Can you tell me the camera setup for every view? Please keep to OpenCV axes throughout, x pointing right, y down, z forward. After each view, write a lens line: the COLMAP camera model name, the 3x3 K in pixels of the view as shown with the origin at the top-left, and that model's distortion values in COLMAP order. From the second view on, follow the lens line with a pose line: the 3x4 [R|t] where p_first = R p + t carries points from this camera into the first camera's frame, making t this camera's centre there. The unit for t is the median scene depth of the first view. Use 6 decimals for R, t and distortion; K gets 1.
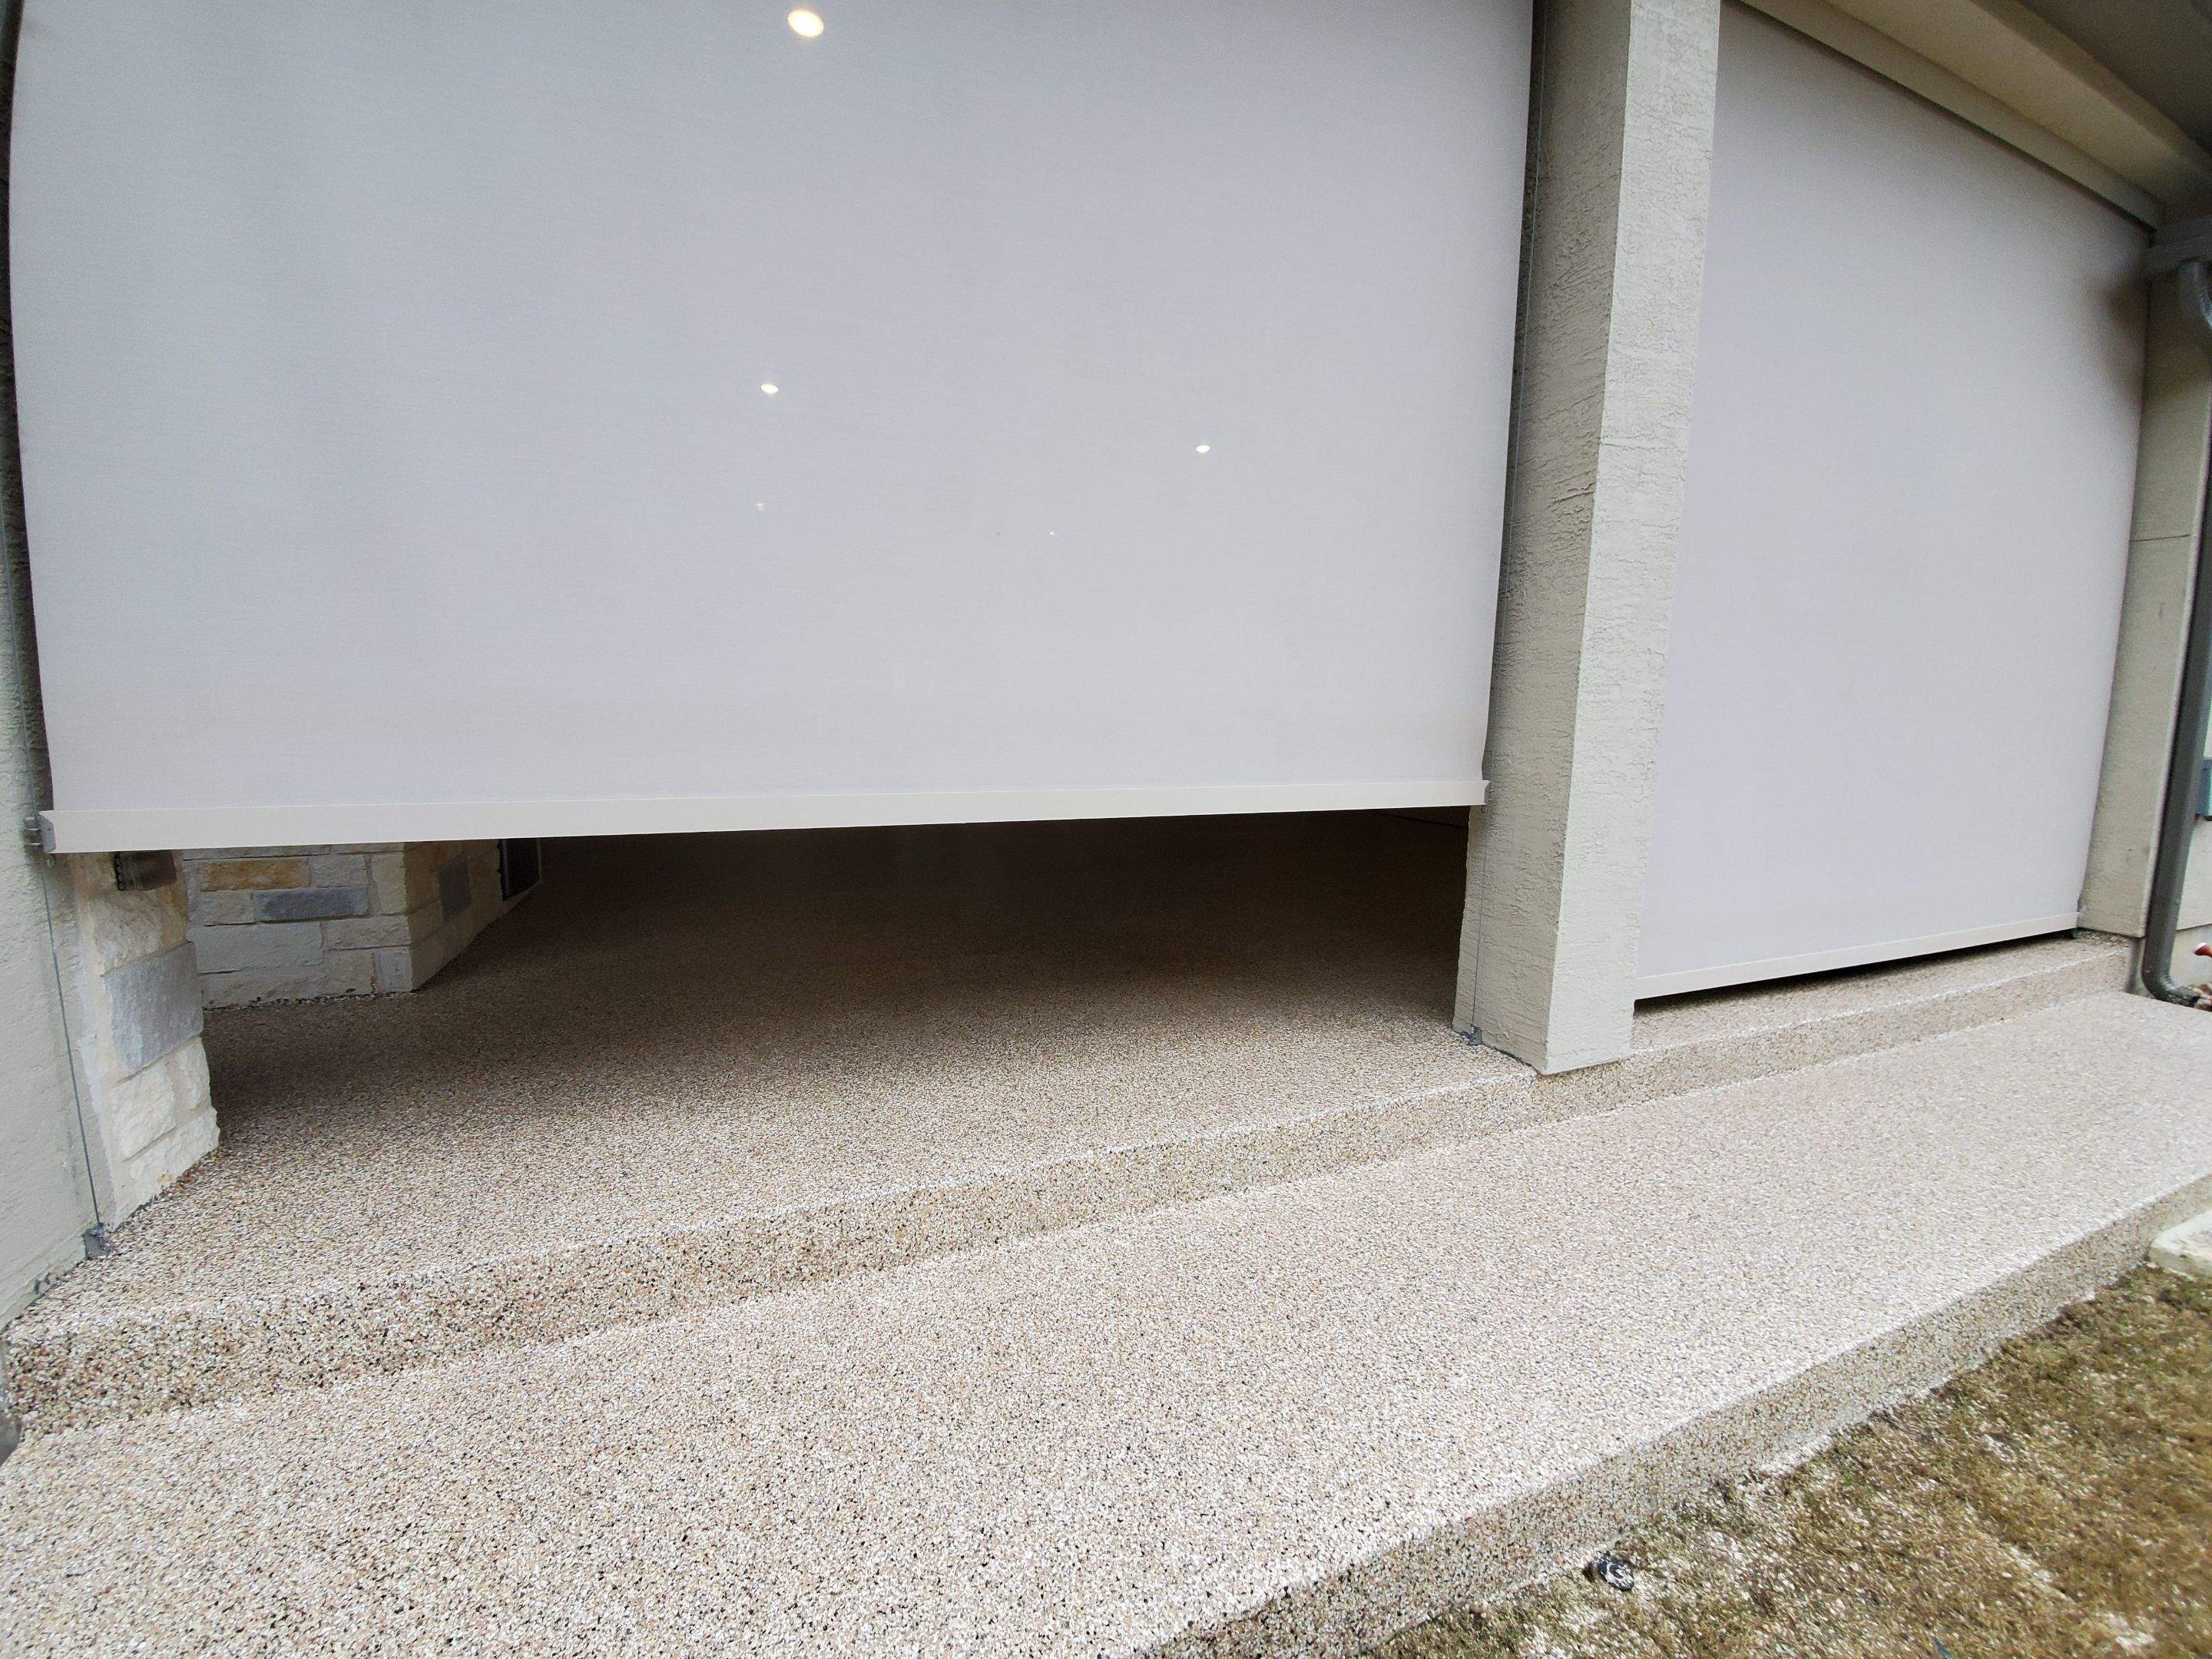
lens RADIAL K [[872.2, 0, 1087.2], [0, 872.2, 824.5], [0, 0, 1]] dist [0.011828, -0.017680]
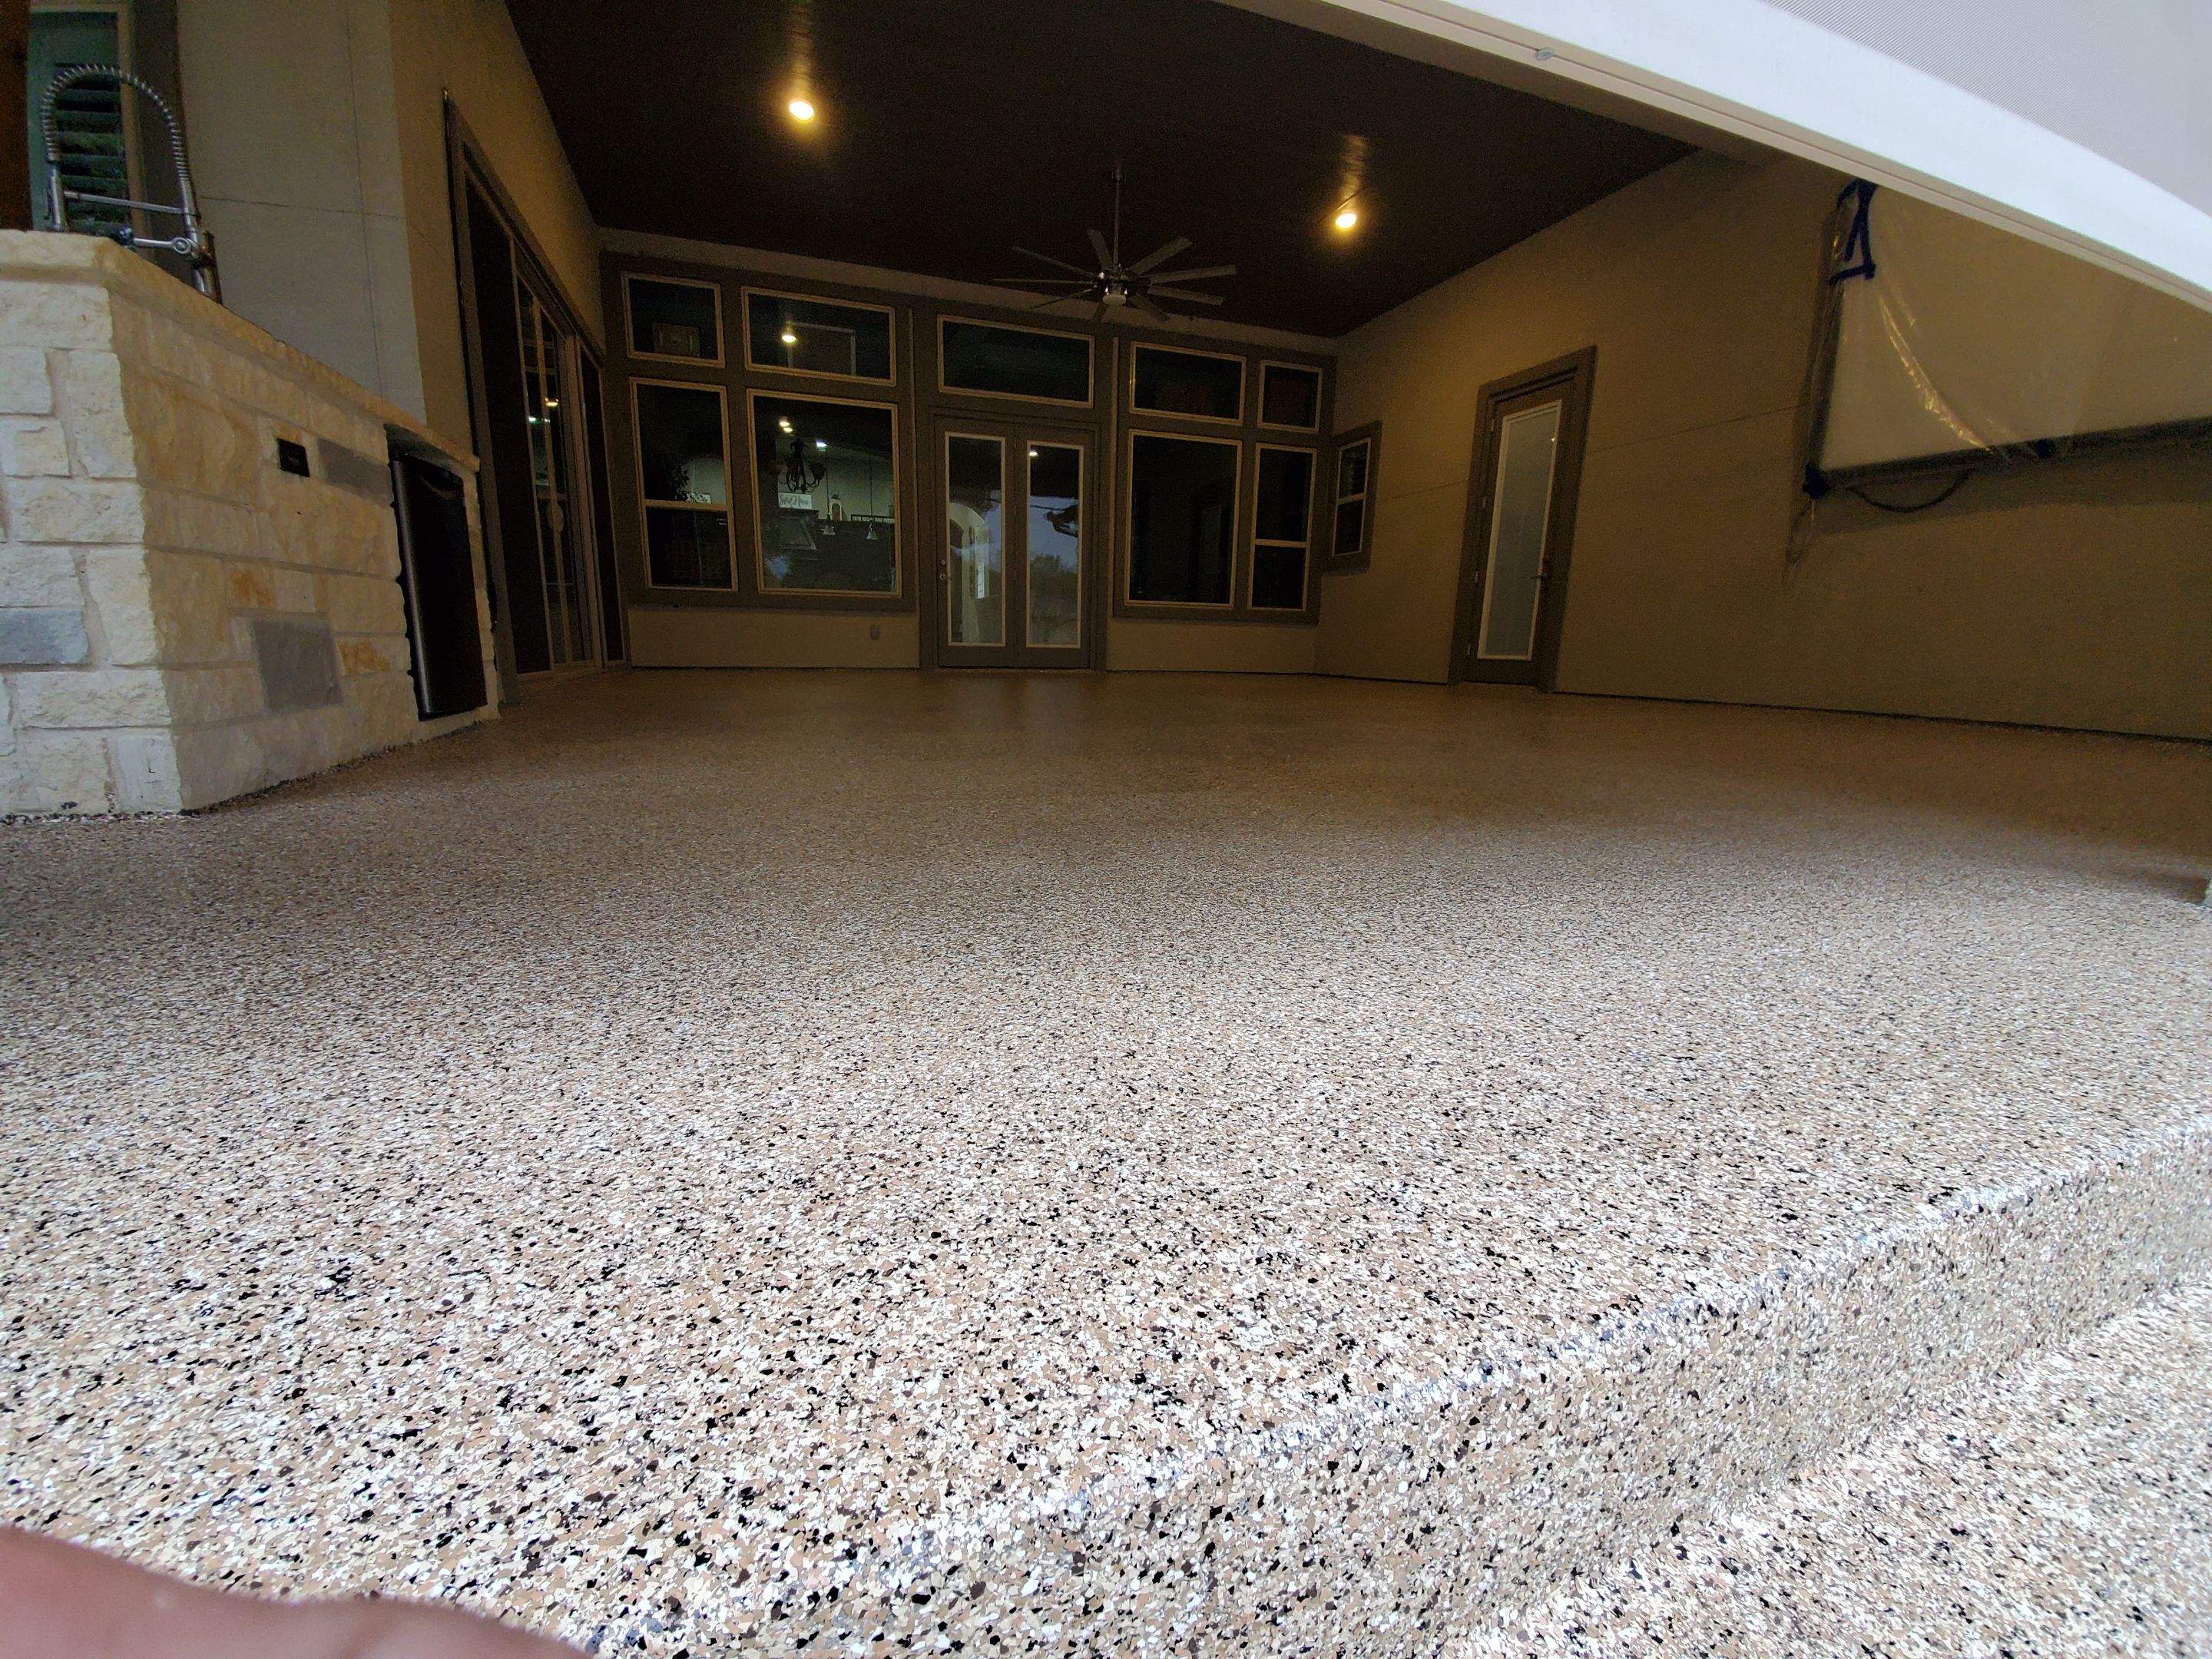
lens RADIAL K [[872.2, 0, 1087.2], [0, 872.2, 824.5], [0, 0, 1]] dist [0.011828, -0.017680]
pose [[0.999316, 0.013072, -0.034602, -0.215631], [-0.010424, 0.997083, 0.075607, 0.175346], [0.035490, -0.075195, 0.996537, 0.552306]]
